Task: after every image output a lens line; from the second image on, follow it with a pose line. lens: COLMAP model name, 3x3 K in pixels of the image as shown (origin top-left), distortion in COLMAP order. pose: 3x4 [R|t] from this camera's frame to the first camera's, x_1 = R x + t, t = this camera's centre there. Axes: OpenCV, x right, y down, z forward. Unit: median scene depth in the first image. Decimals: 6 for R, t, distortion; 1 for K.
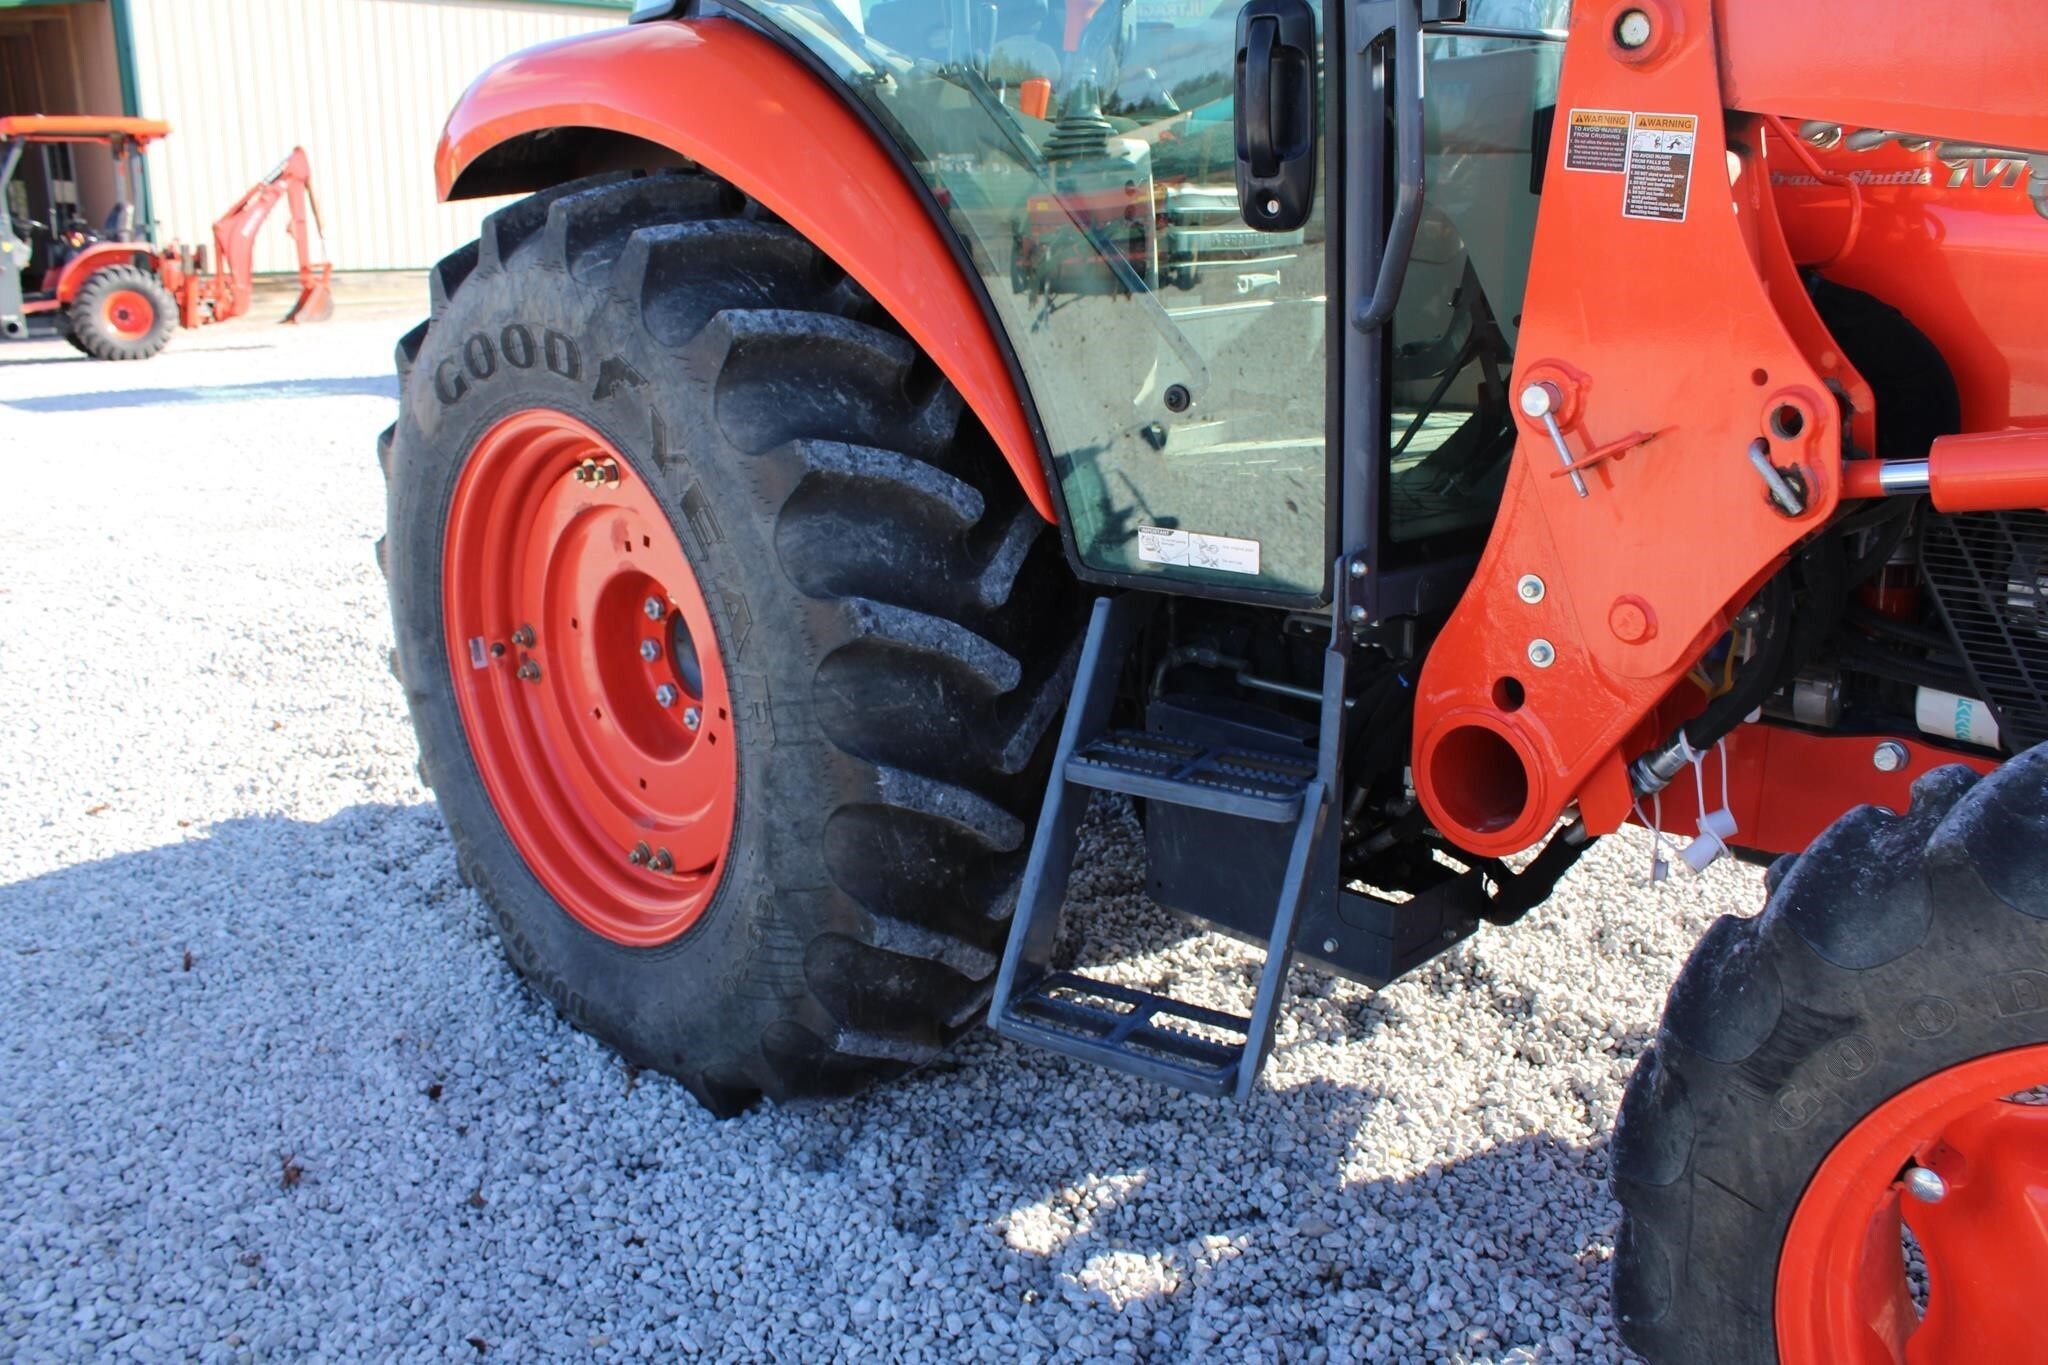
lens RADIAL K [[1704.8, 0, 1039.0], [0, 1704.8, 686.0], [0, 0, 1]] dist [-0.165949, 0.142367]
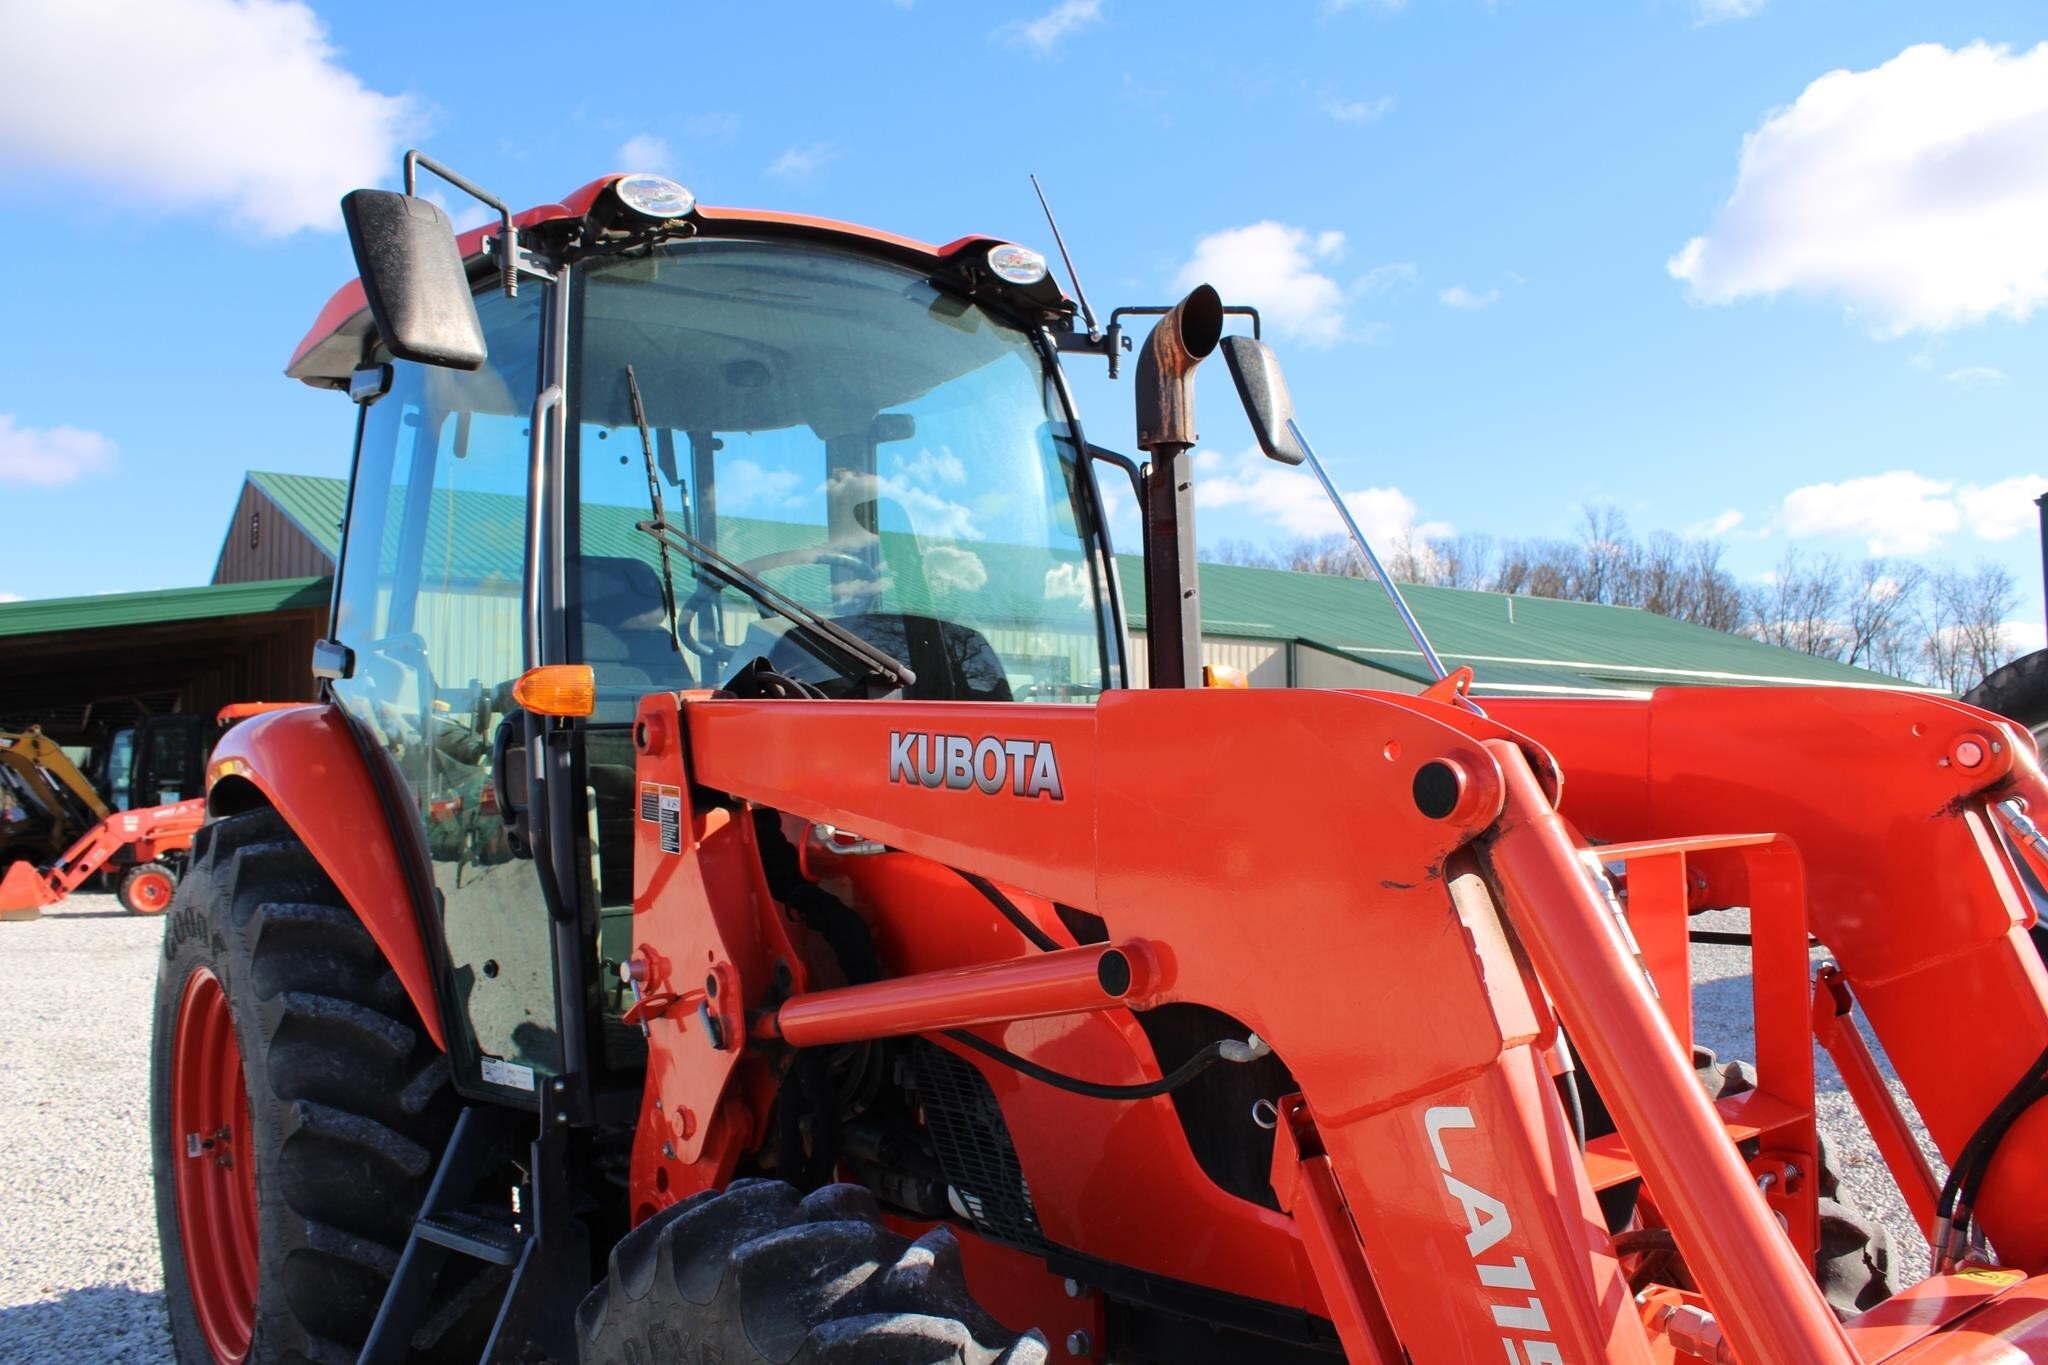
lens RADIAL K [[1704.8, 0, 1039.0], [0, 1704.8, 686.0], [0, 0, 1]] dist [-0.165949, 0.142367]
pose [[0.991725, -0.019853, -0.126833, 0.684885], [-0.021794, 0.947592, -0.318738, 0.046391], [0.126514, 0.318864, 0.939319, -0.353433]]
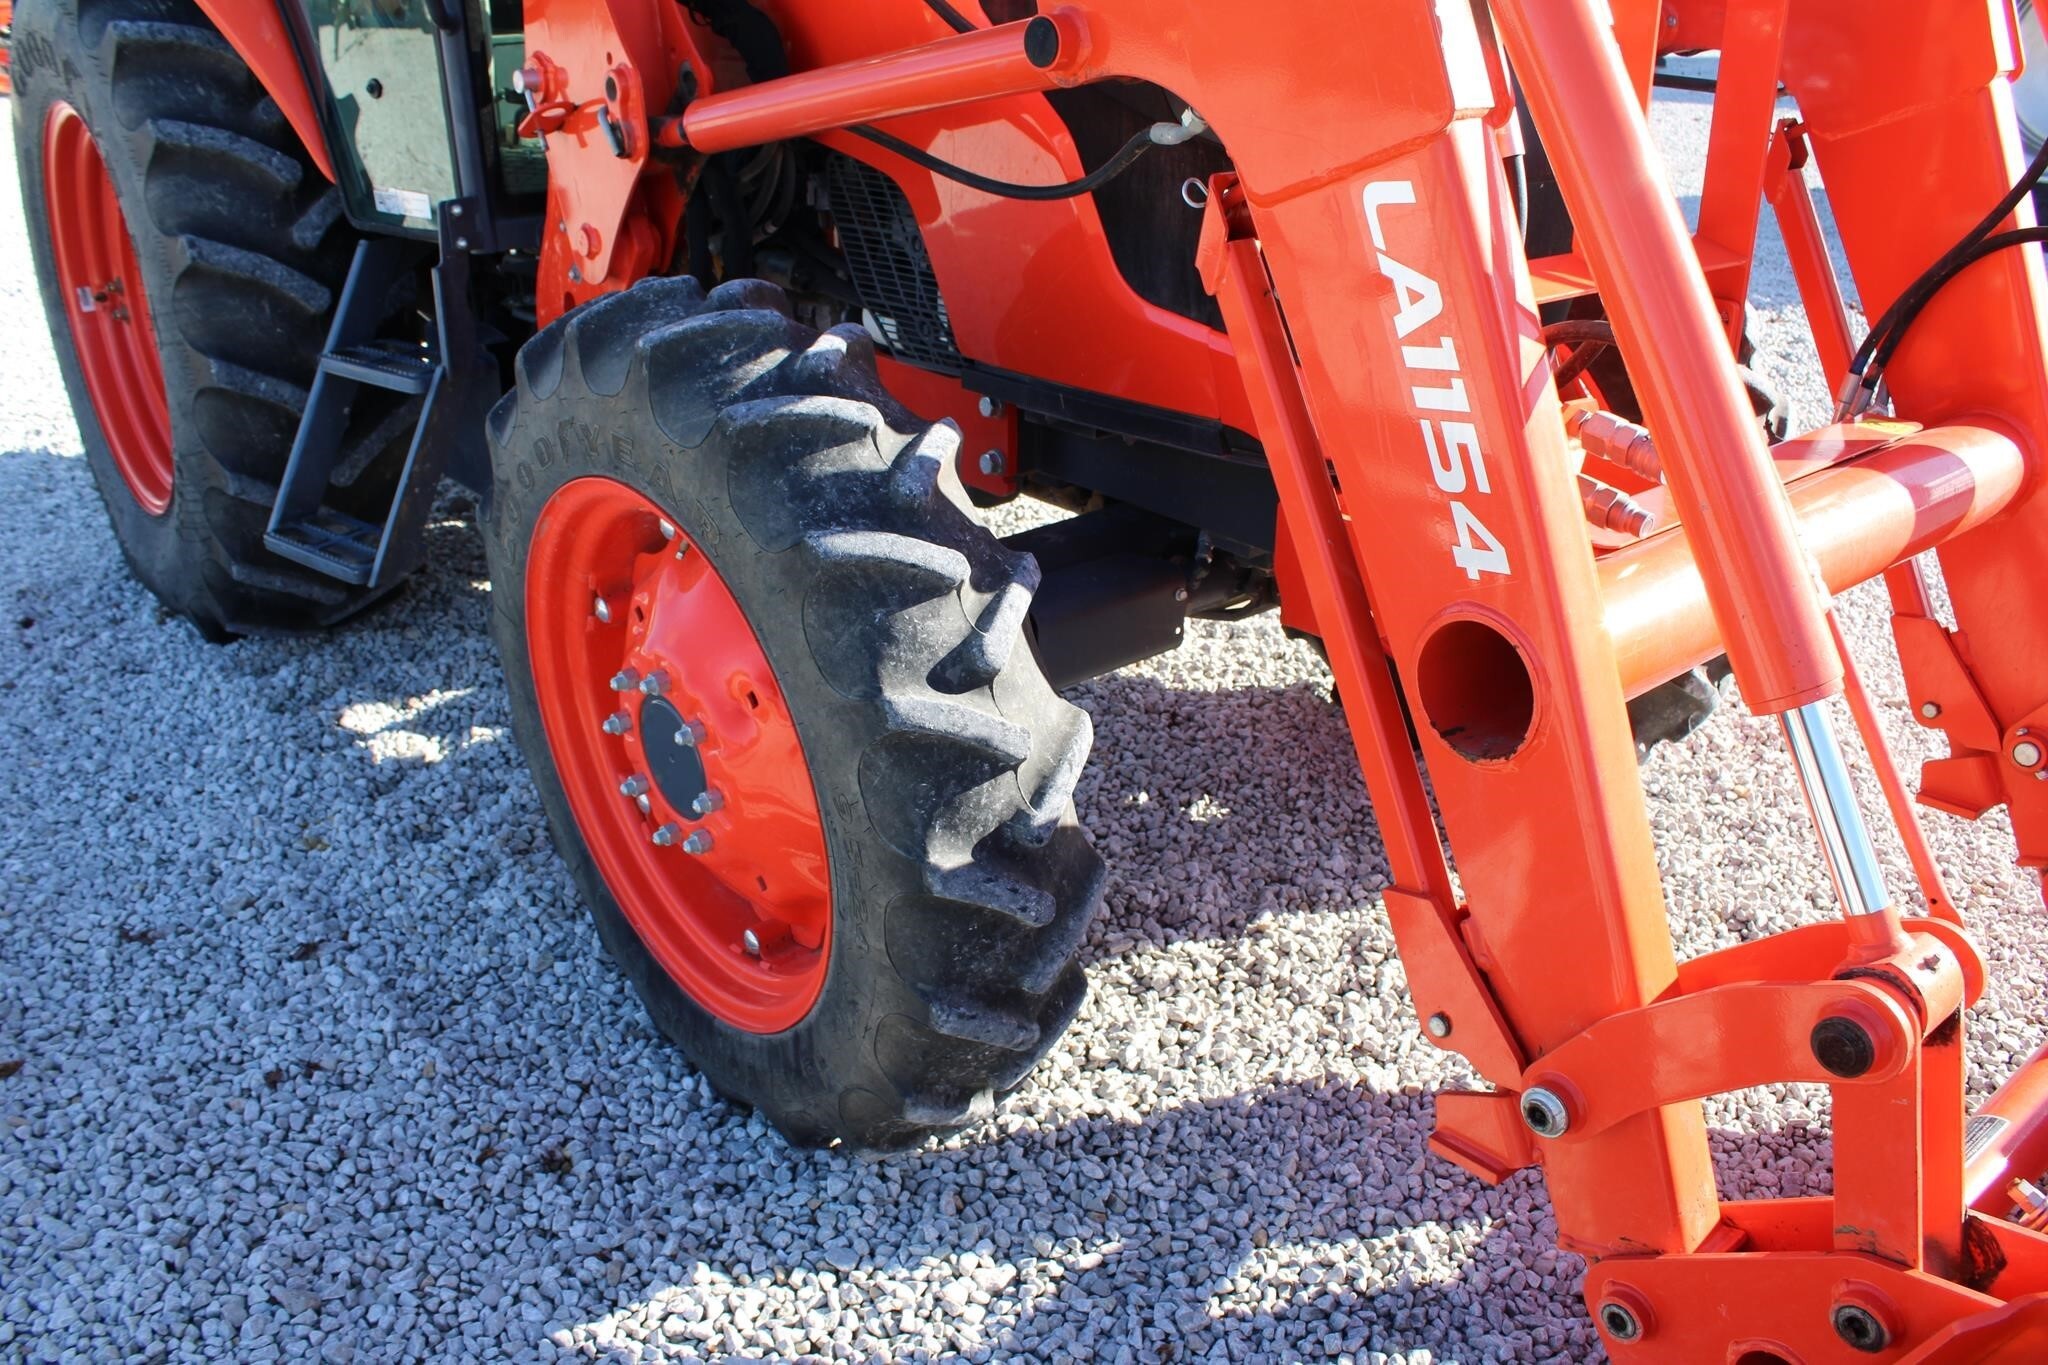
lens RADIAL K [[1704.8, 0, 1039.0], [0, 1704.8, 686.0], [0, 0, 1]] dist [-0.165949, 0.142367]
pose [[0.995892, 0.056716, -0.070589, 0.682244], [-0.046999, 0.990079, 0.132421, 0.100468], [0.077399, -0.128560, 0.988677, -0.313092]]
